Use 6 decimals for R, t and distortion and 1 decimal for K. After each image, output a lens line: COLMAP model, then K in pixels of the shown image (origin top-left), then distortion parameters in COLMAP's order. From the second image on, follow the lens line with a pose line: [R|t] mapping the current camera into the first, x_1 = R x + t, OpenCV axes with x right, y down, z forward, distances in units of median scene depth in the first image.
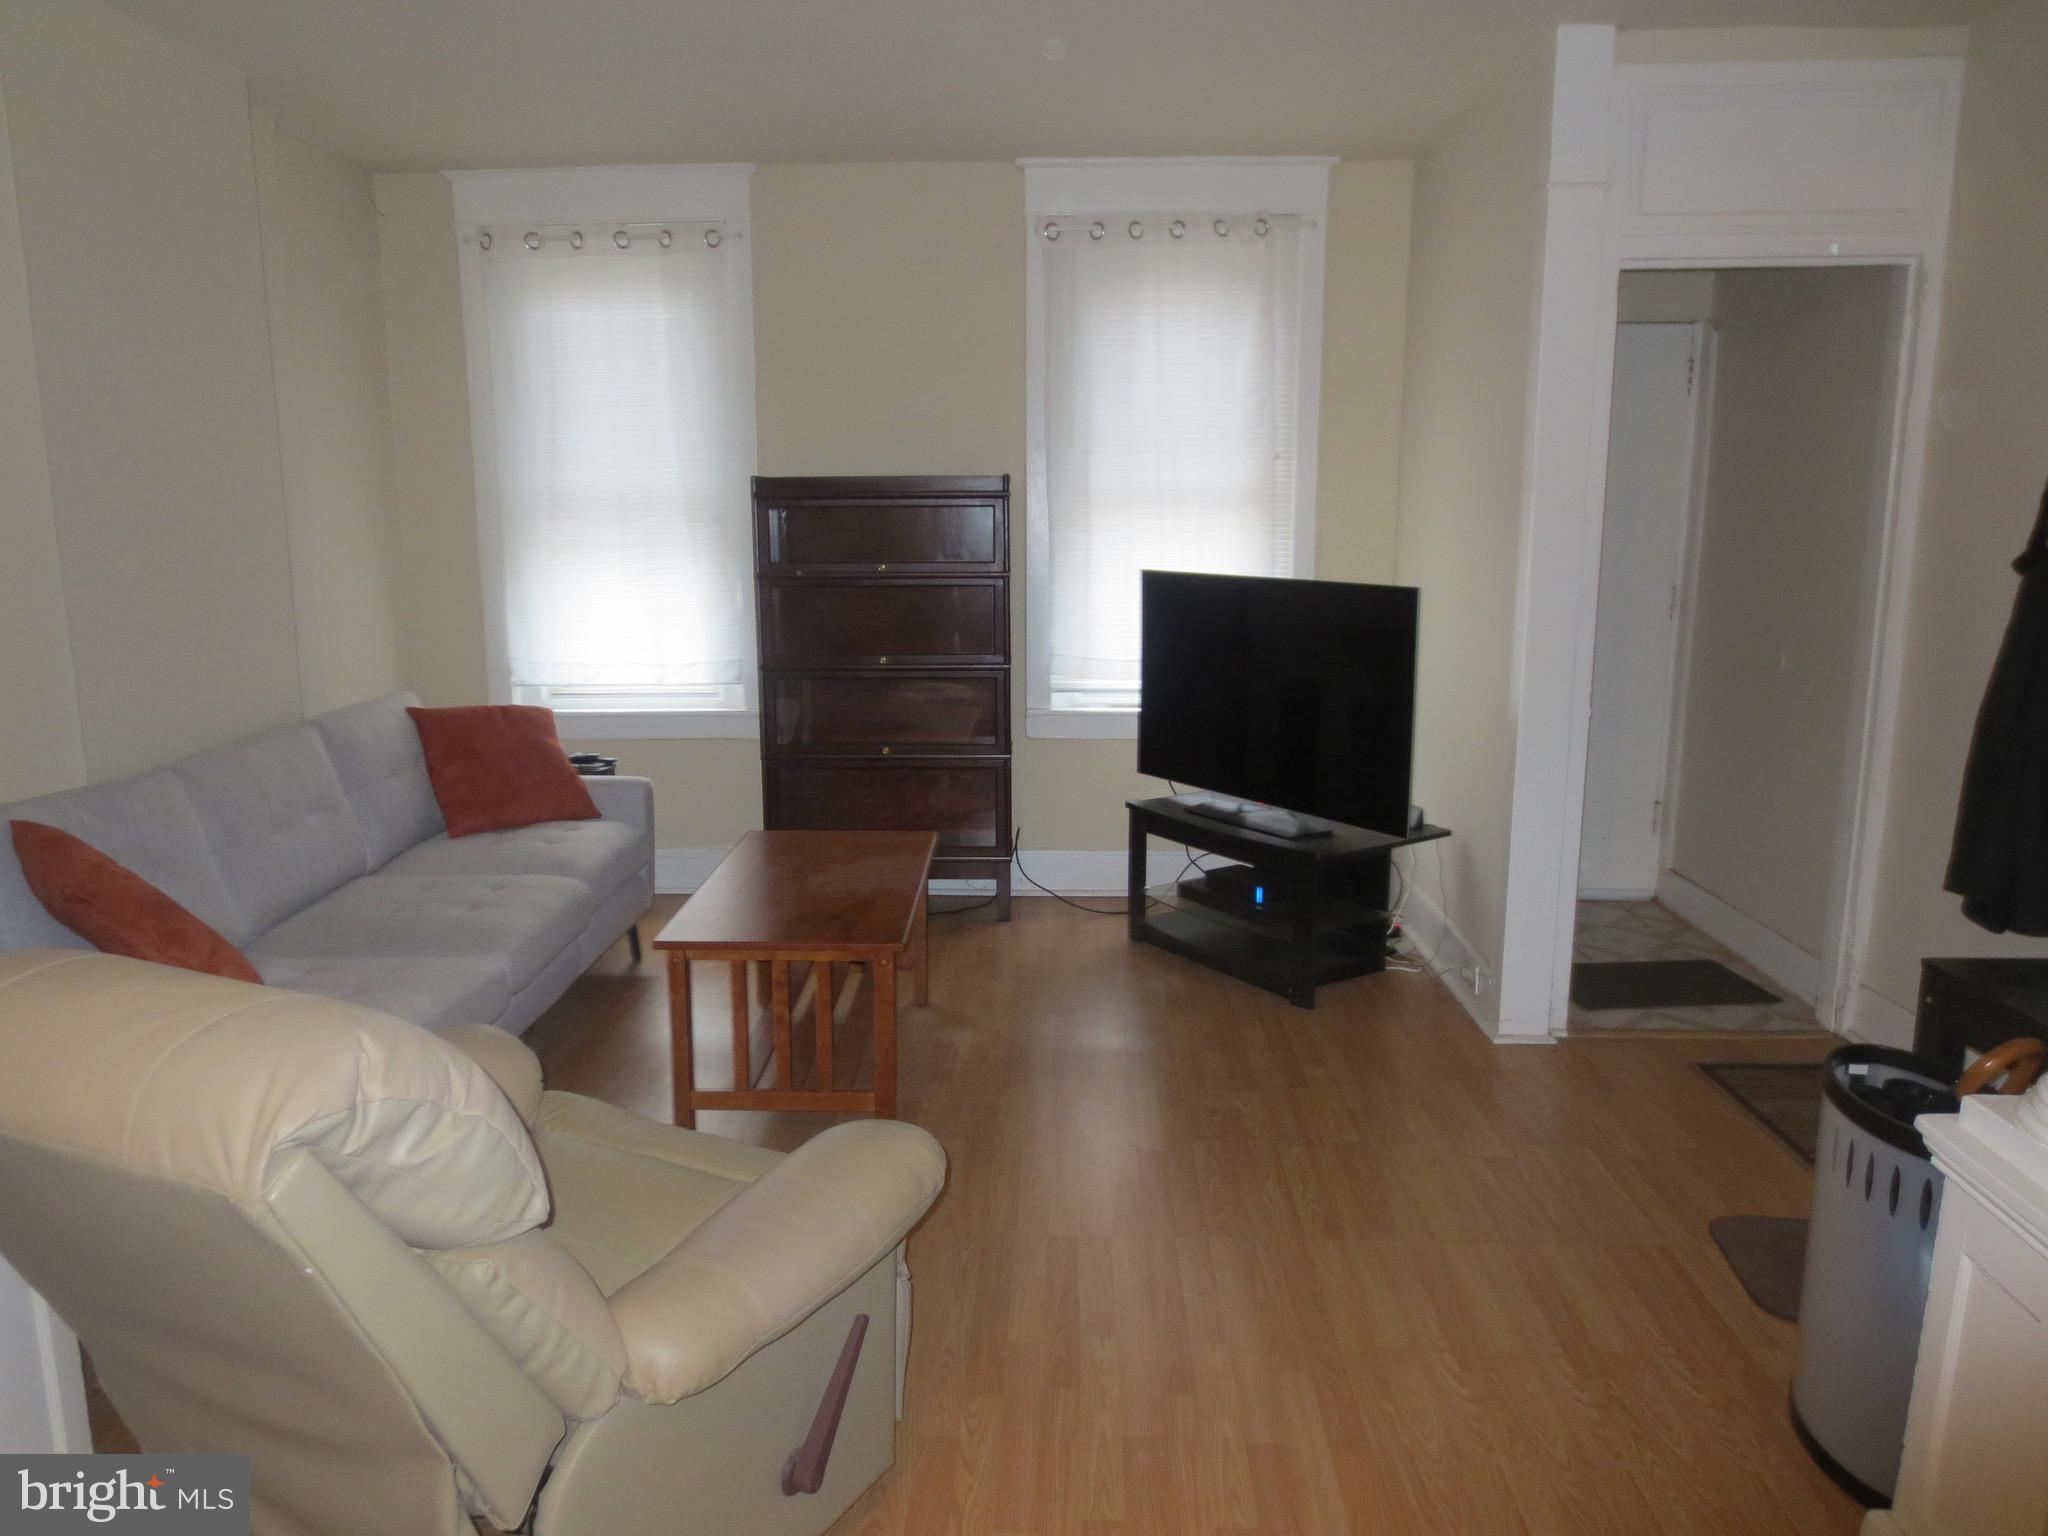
lens RADIAL K [[1437.3, 0, 991.2], [0, 1437.3, 770.9], [0, 0, 1]] dist [-0.006339, 0.002006]
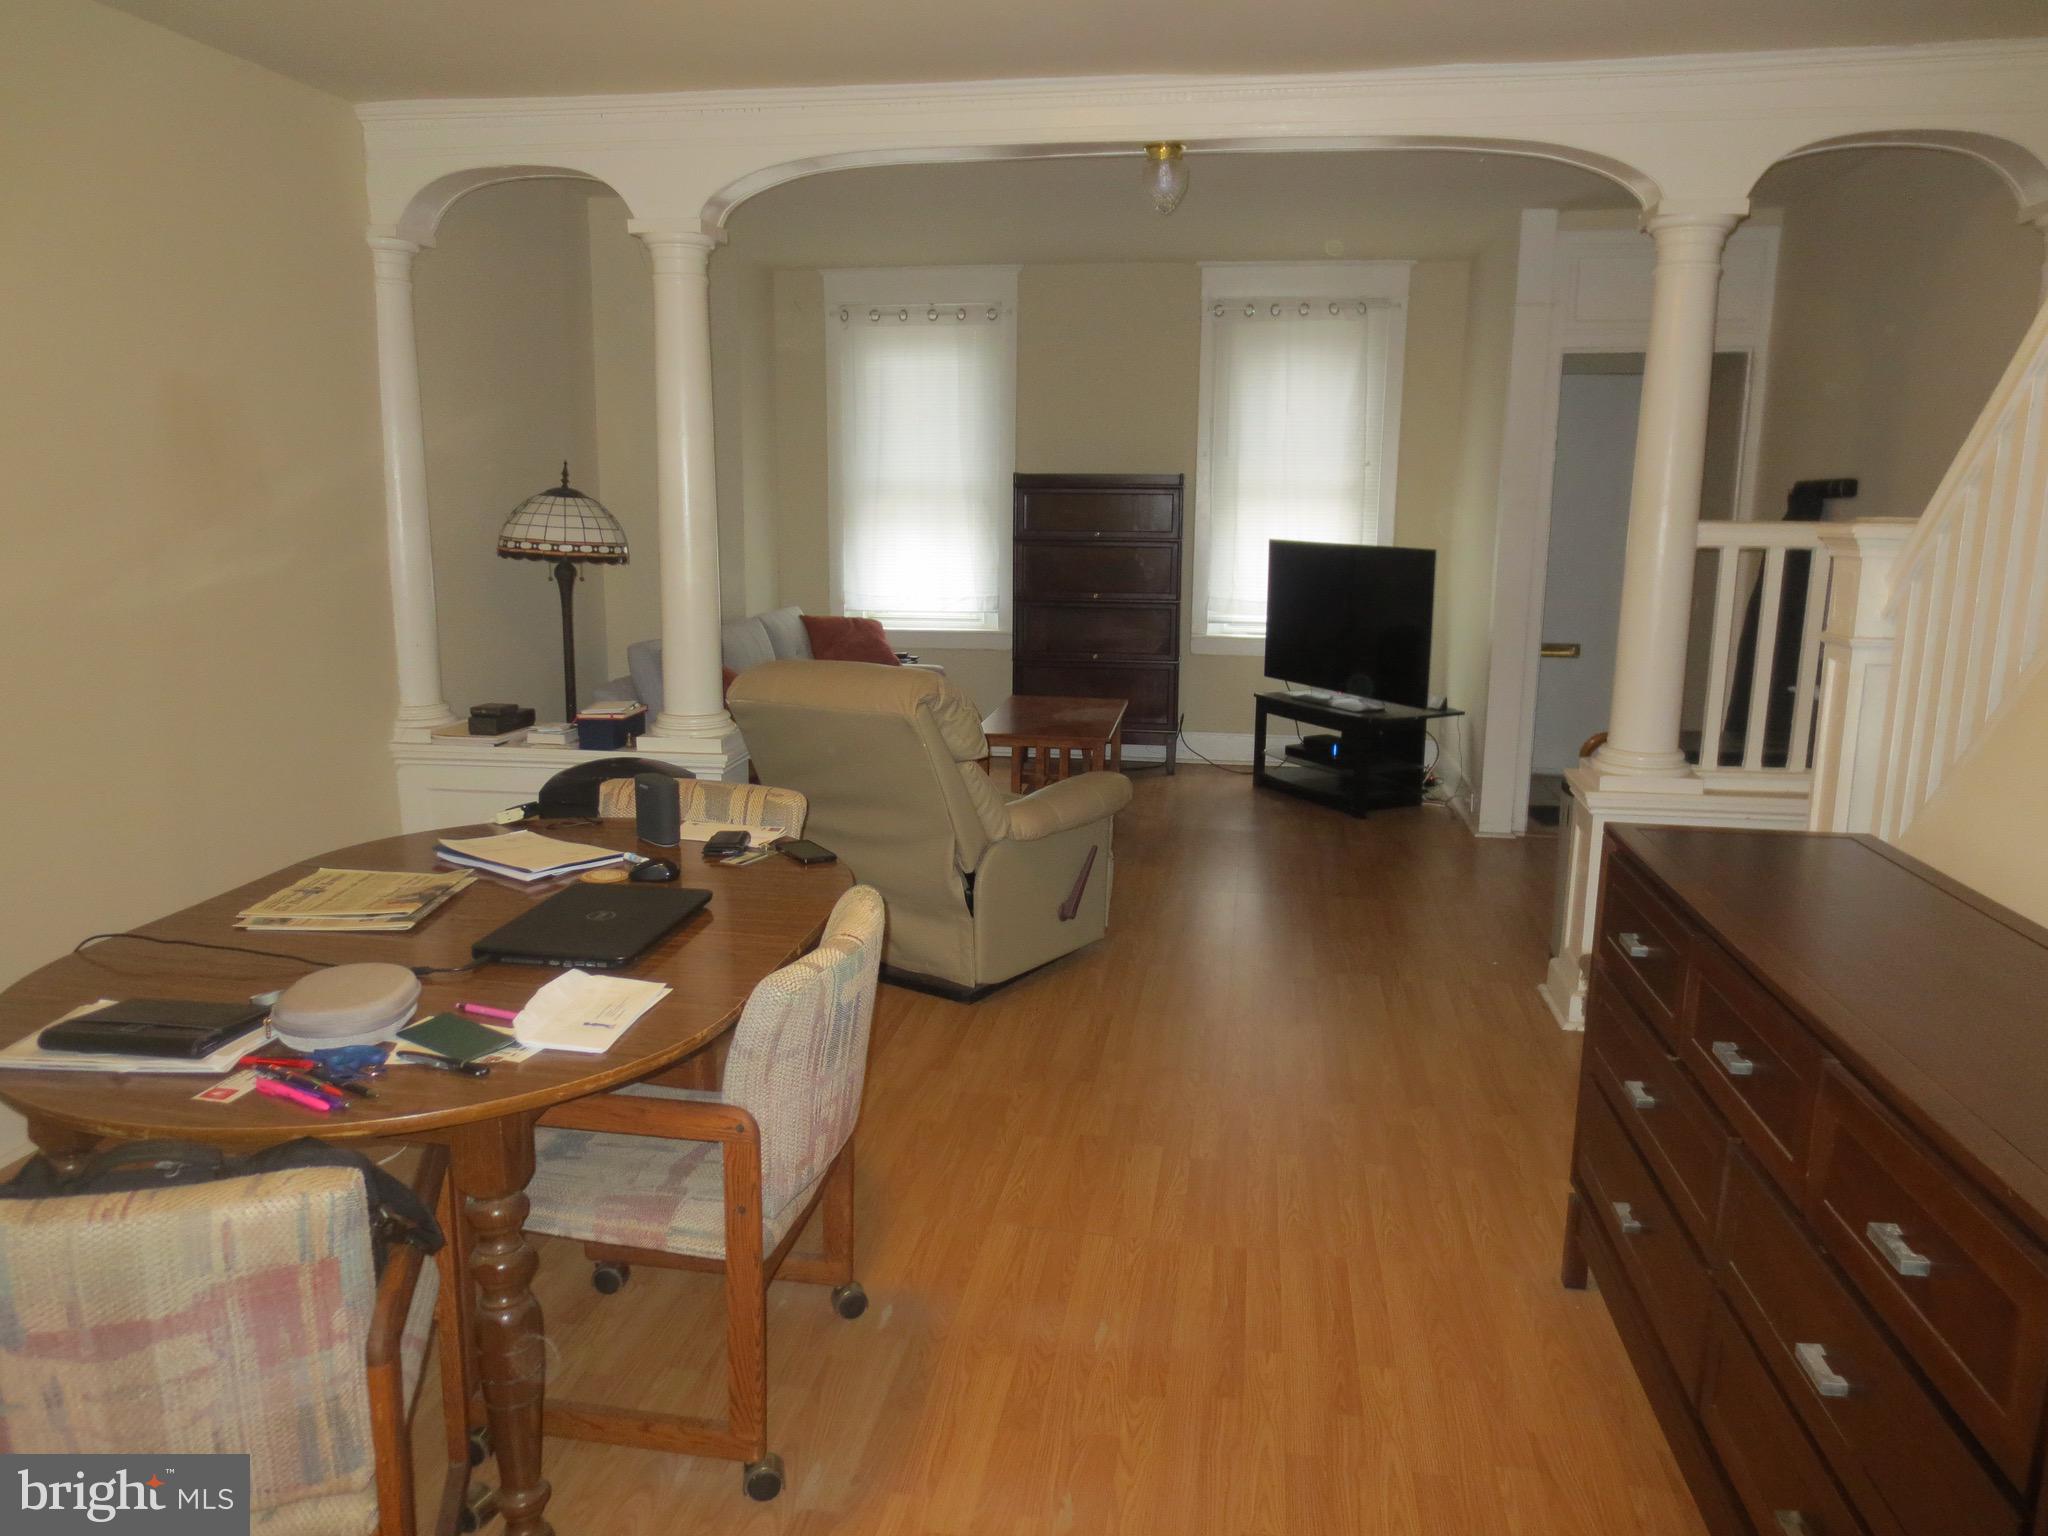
lens RADIAL K [[1436.0, 0, 1024.0], [0, 1436.0, 768.0], [0, 0, 1]] dist [0.004778, -0.000529]
pose [[0.994095, 0.034665, -0.102824, 0.011633], [-0.033934, 0.999385, 0.008850, 0.093100], [0.103067, -0.005308, 0.994660, -0.509947]]
